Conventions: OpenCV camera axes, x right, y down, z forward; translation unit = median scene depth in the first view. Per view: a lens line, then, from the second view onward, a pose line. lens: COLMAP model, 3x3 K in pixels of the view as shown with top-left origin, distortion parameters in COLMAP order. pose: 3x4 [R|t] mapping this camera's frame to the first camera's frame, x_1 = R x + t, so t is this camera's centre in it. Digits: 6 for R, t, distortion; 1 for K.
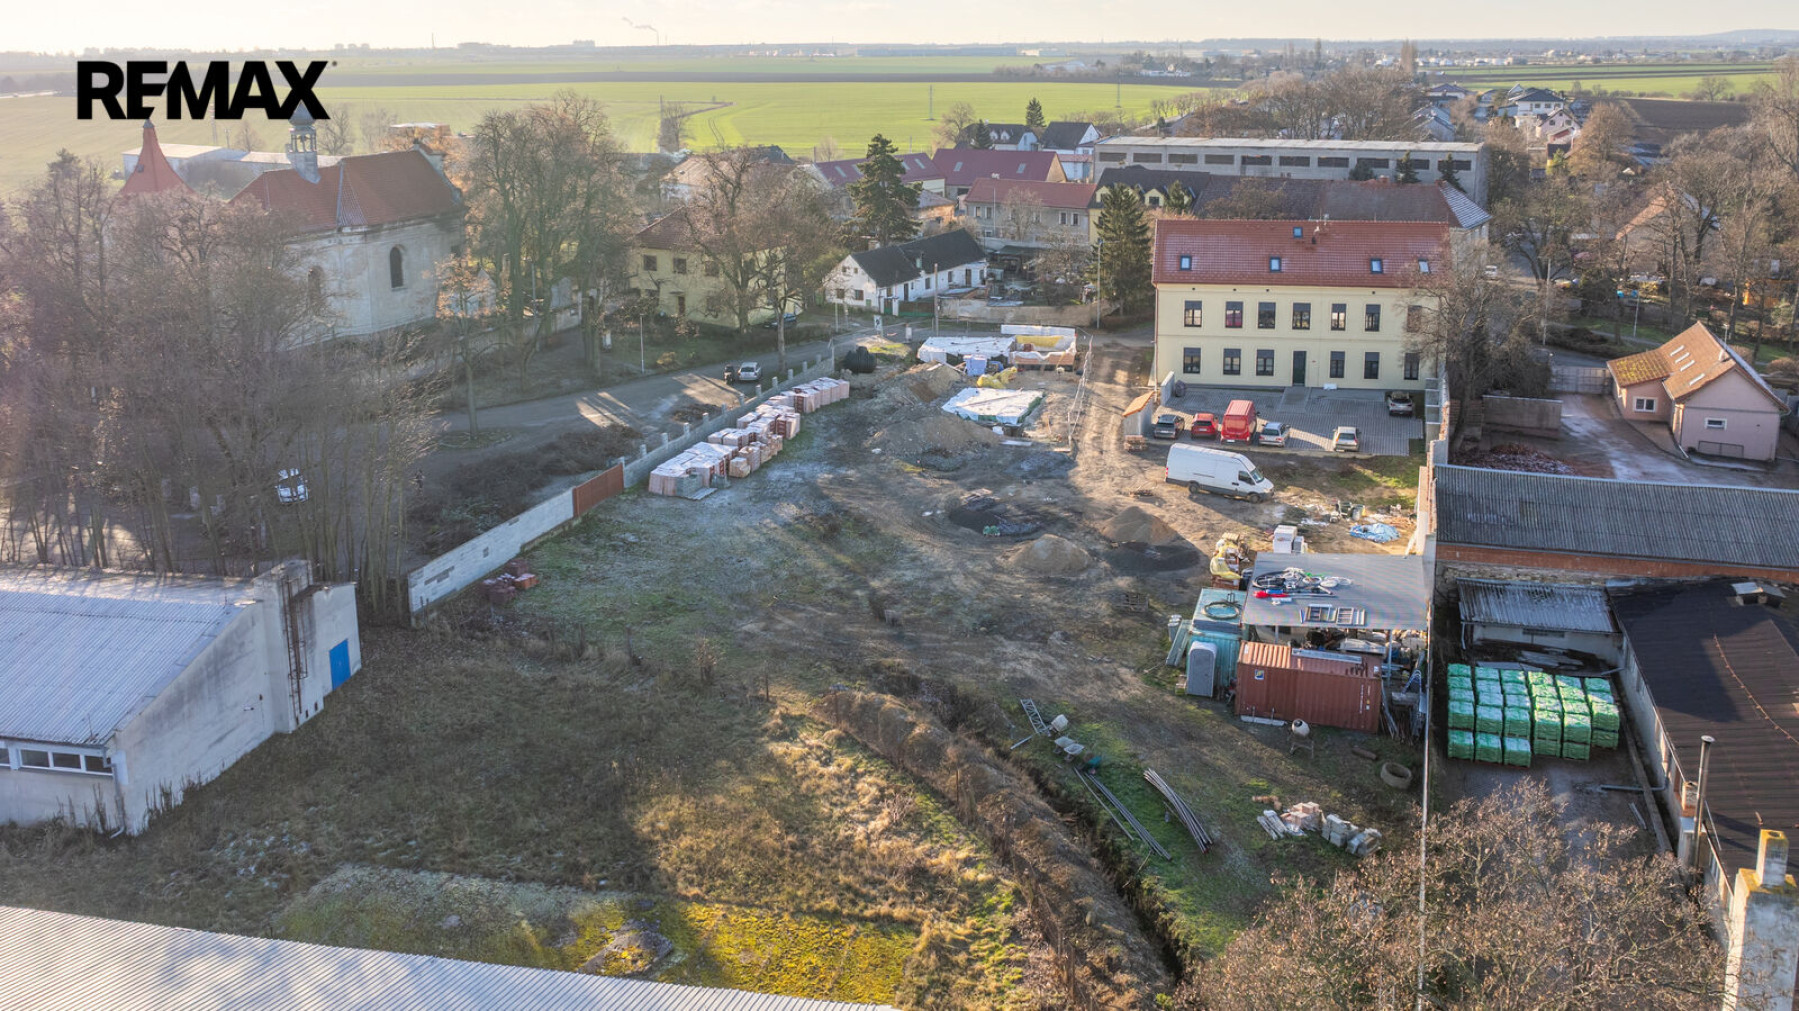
lens RADIAL K [[1466.9, 0, 917.3], [0, 1466.9, 321.6], [0, 0, 1]] dist [-0.007646, -0.009861]
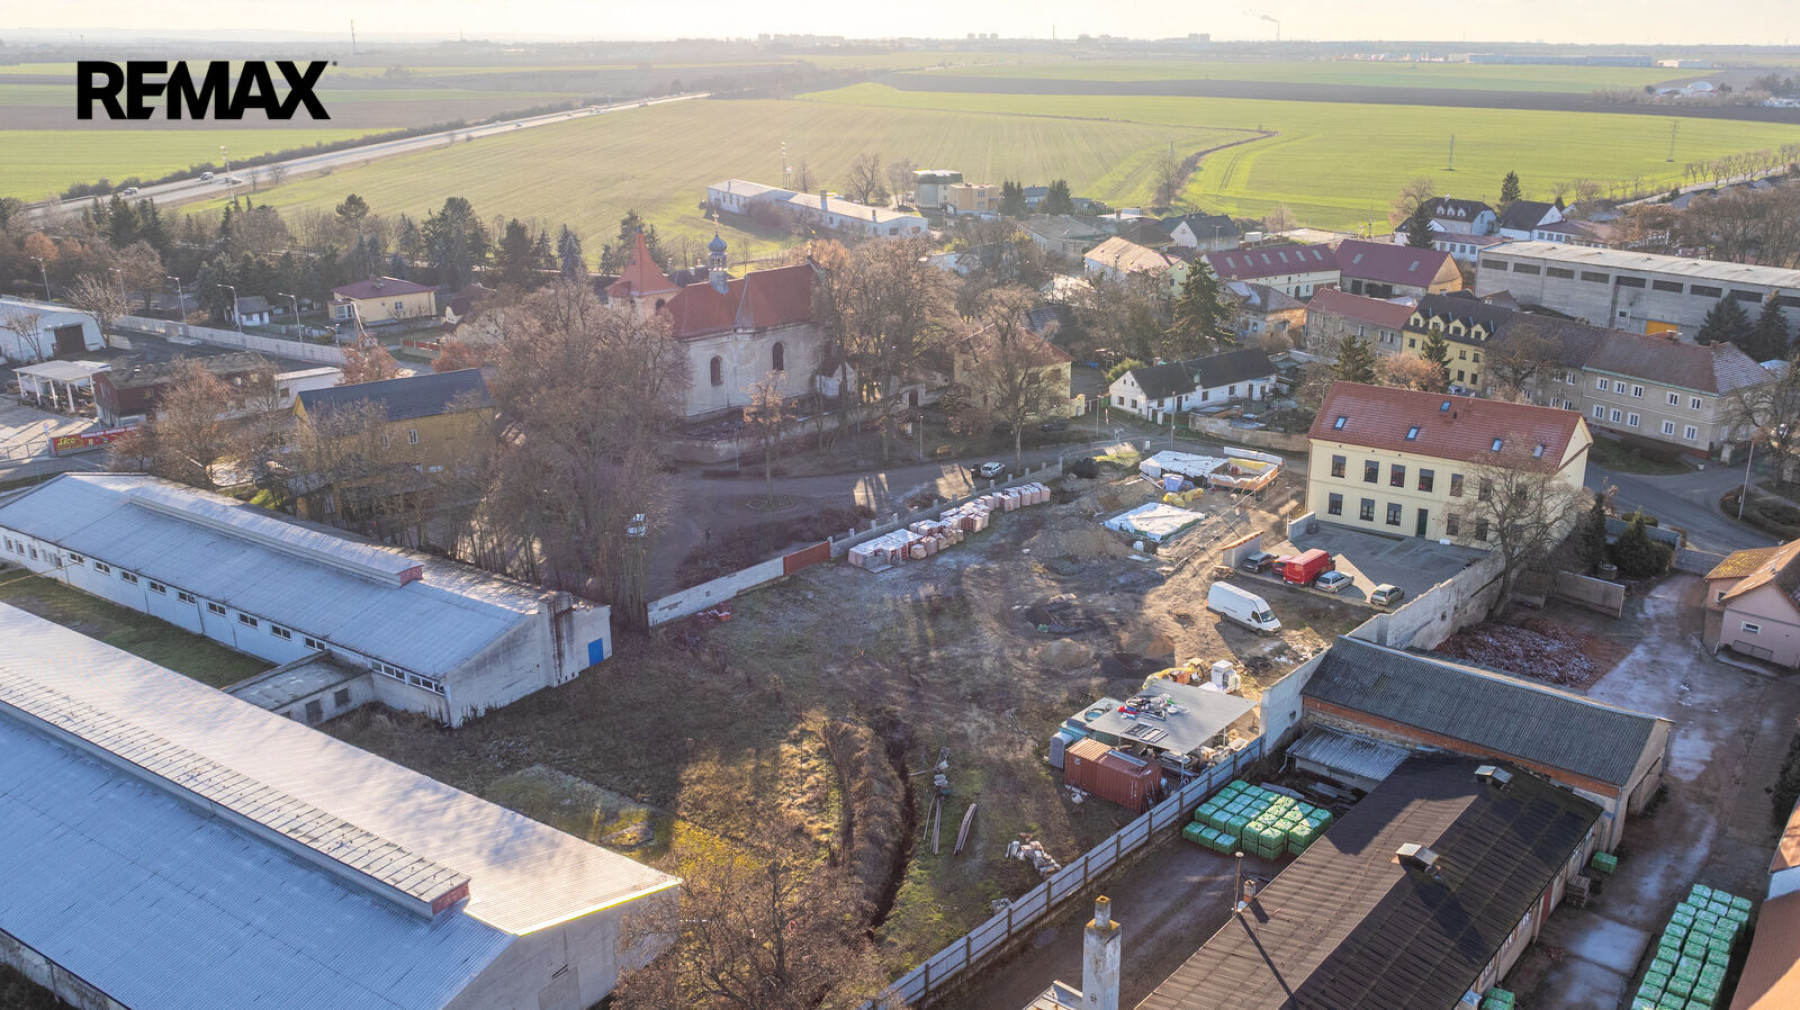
lens RADIAL K [[1440.3, 0, 946.0], [0, 1440.3, 501.3], [0, 0, 1]] dist [-0.007513, -0.015794]
pose [[0.924197, 0.127761, -0.359913, 0.331703], [-0.080668, 0.986428, 0.143015, -0.124799], [0.373300, -0.103140, 0.921959, -0.221832]]
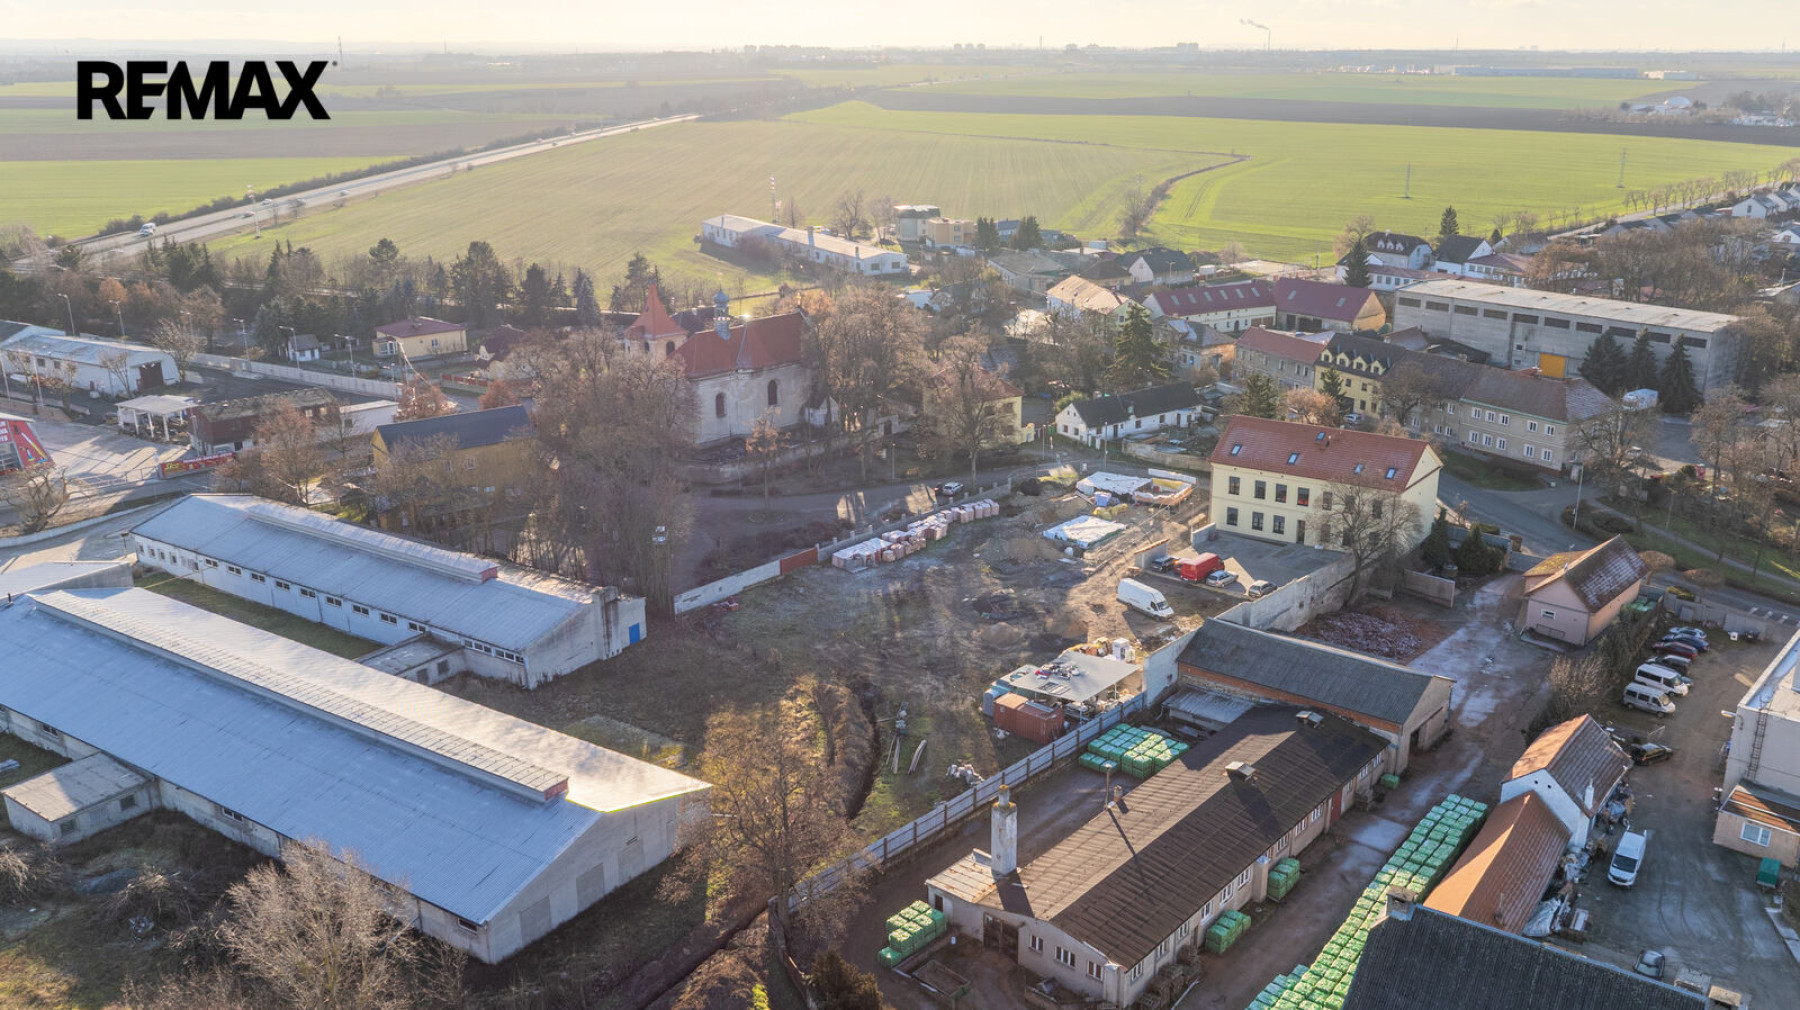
lens RADIAL K [[1460.5, 0, 924.6], [0, 1460.5, 506.4], [0, 0, 1]] dist [0.006421, -0.041647]
pose [[0.921997, 0.123176, -0.367083, 0.458853], [-0.076948, 0.987429, 0.138067, -0.169191], [0.379475, -0.099051, 0.919885, -0.482922]]
